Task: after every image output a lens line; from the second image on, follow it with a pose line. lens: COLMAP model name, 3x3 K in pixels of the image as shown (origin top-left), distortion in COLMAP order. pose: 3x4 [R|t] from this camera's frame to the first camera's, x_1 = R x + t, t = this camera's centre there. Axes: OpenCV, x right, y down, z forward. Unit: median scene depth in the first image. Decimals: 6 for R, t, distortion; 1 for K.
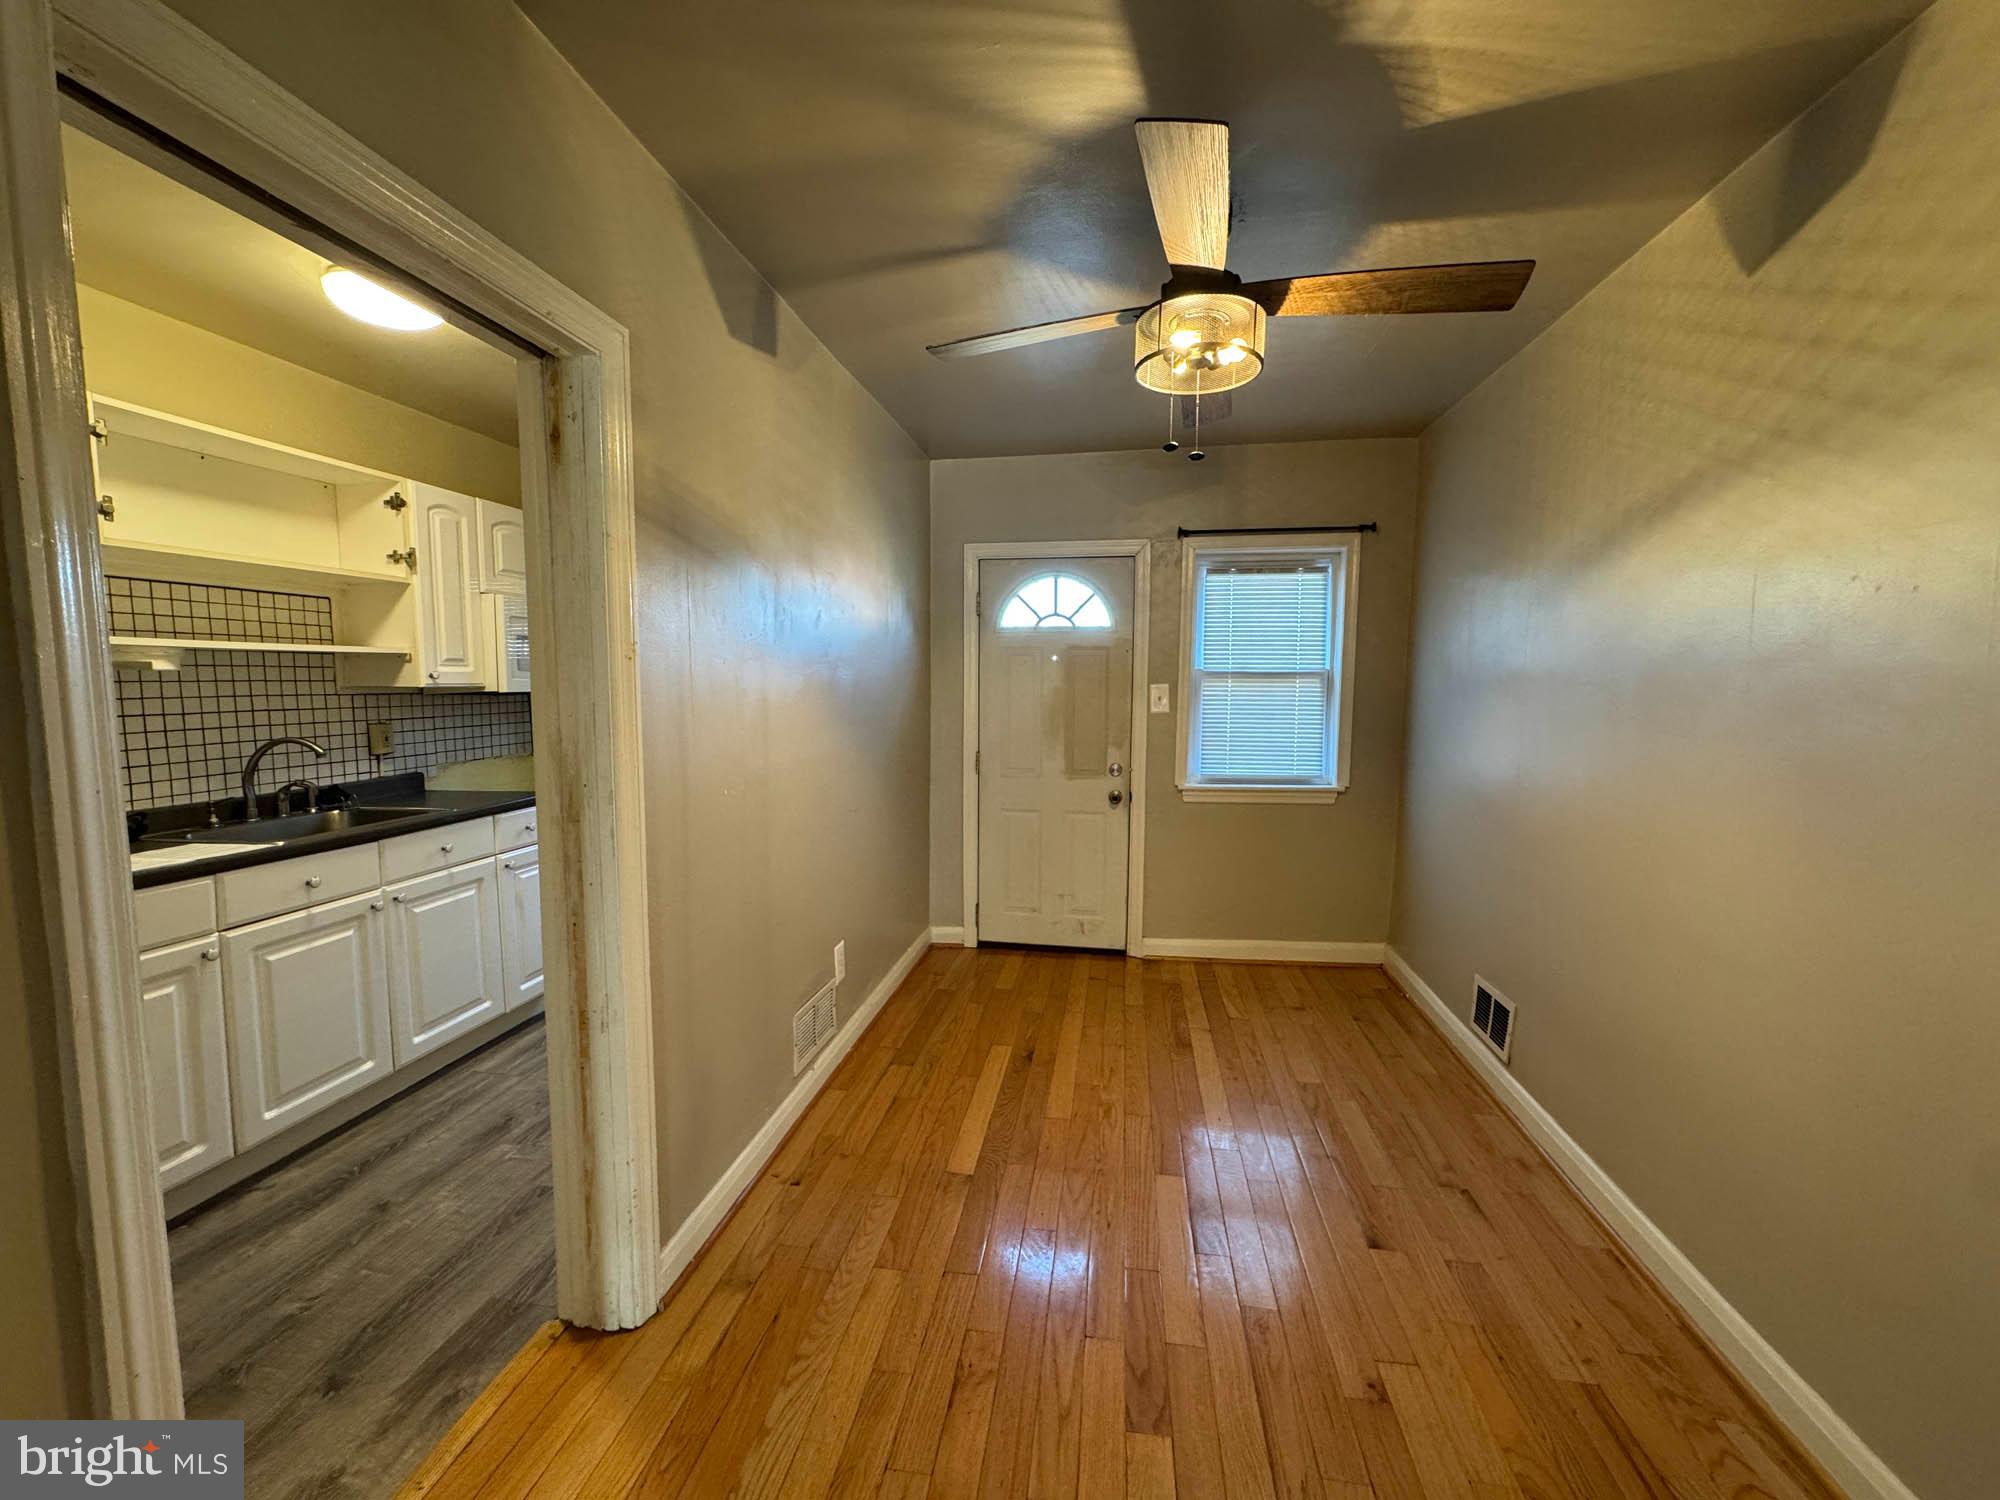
lens RADIAL K [[797.7, 0, 1005.2], [0, 797.7, 747.4], [0, 0, 1]] dist [-0.000993, -0.000847]
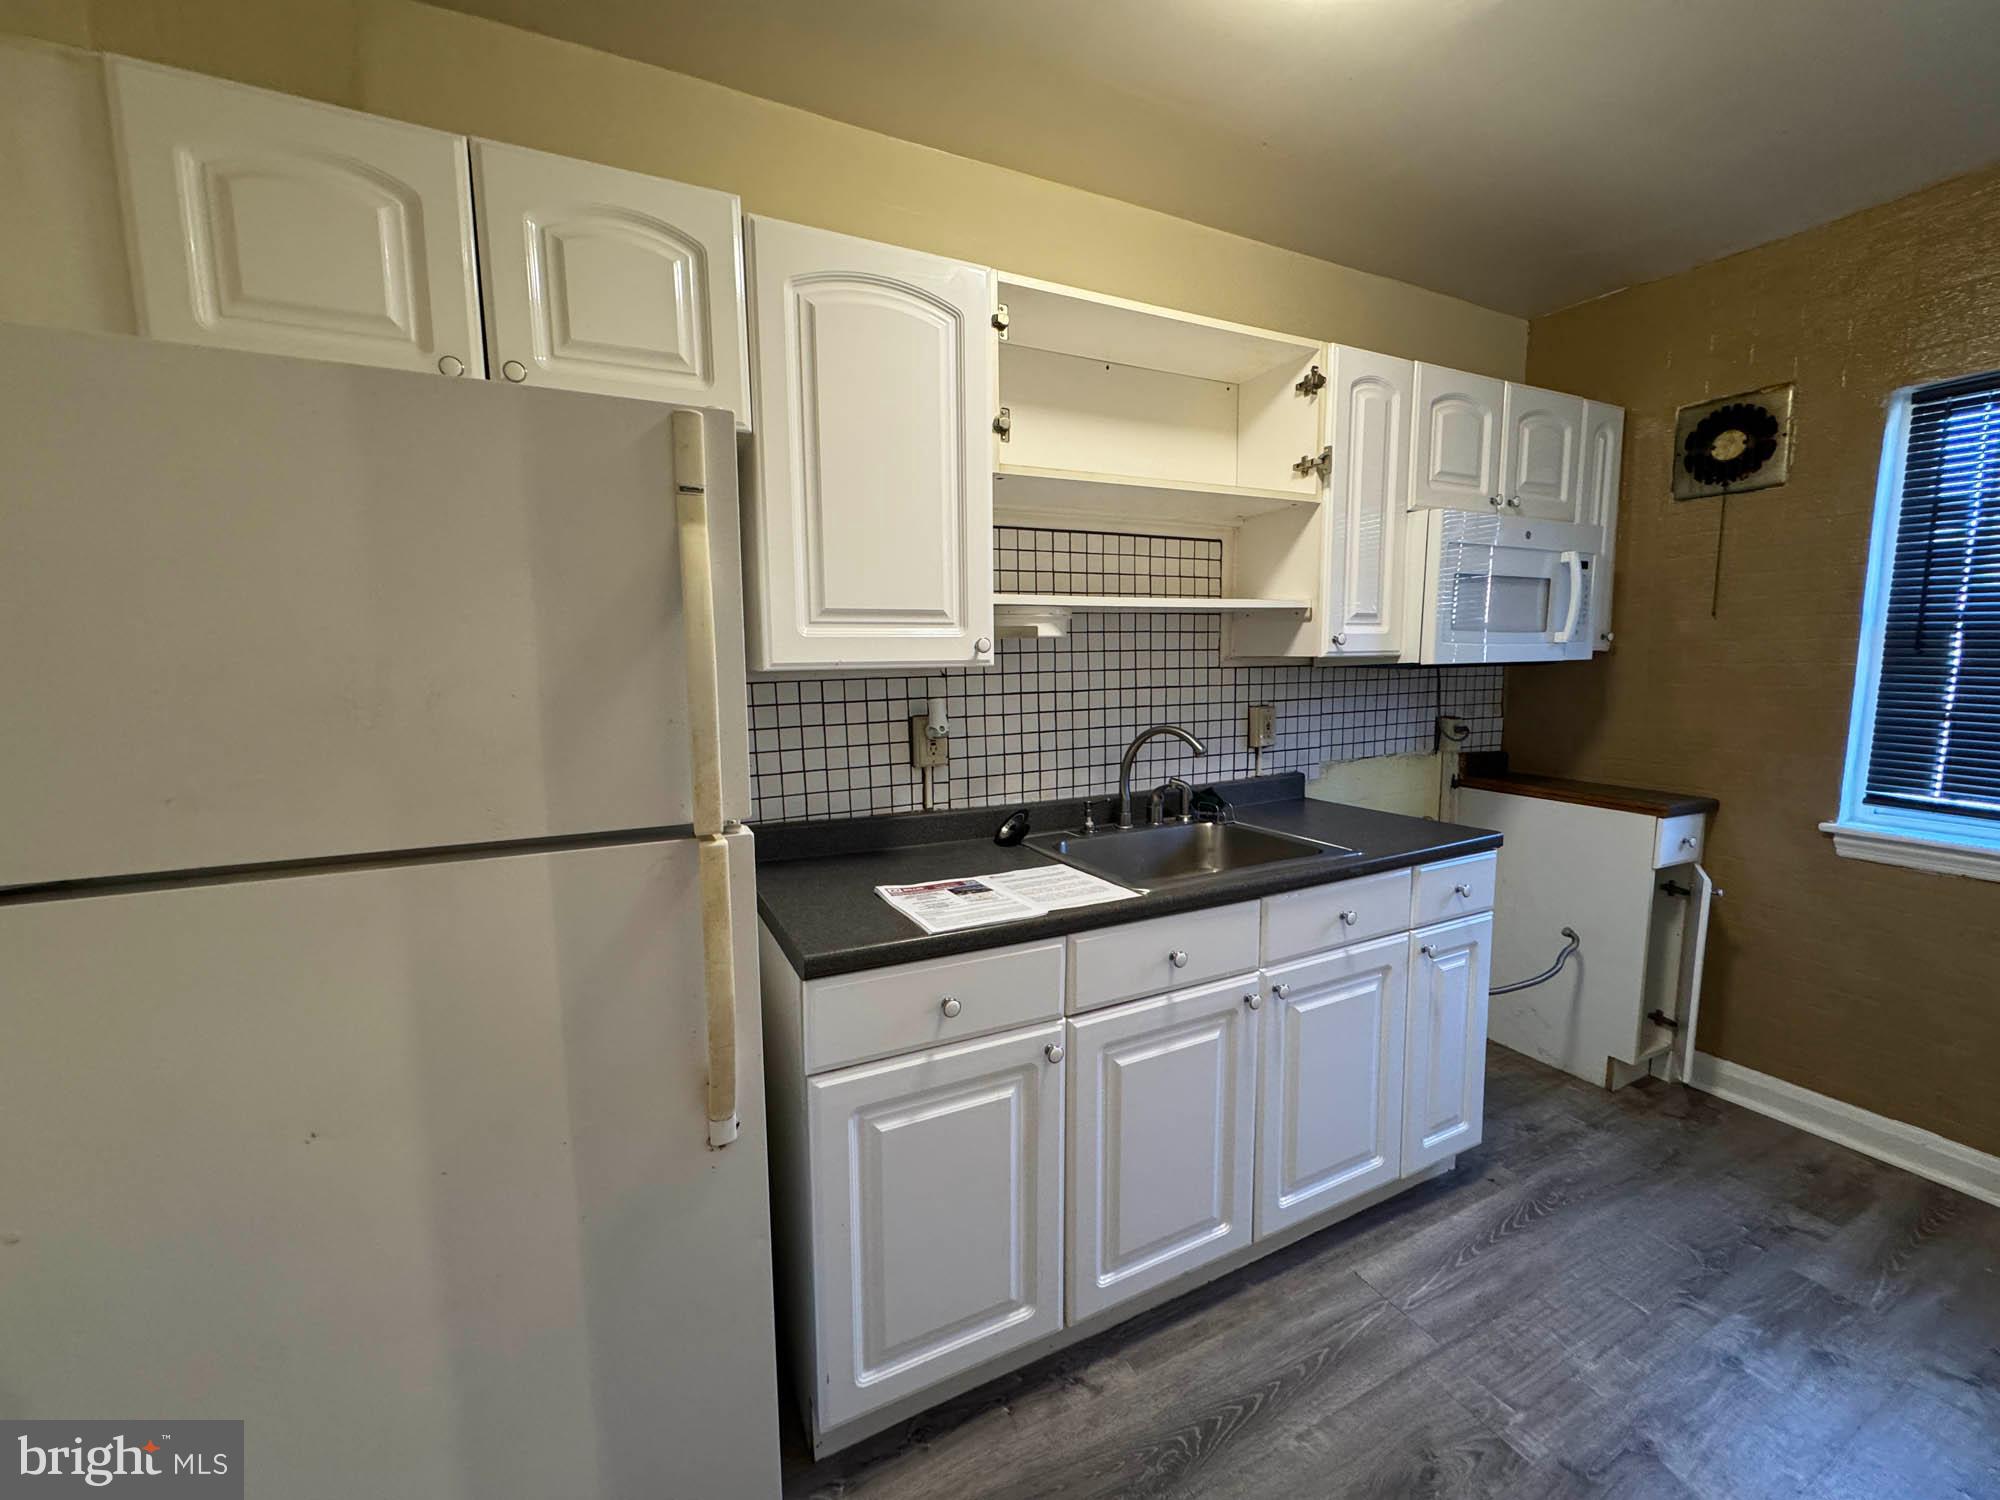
lens RADIAL K [[797.7, 0, 998.3], [0, 797.7, 746.9], [0, 0, 1]] dist [-0.000993, -0.000847]
pose [[0.580800, 0.084673, -0.809631, -0.370300], [-0.054405, 0.996390, 0.065177, -0.031632], [0.812226, 0.006193, 0.583310, 0.419806]]
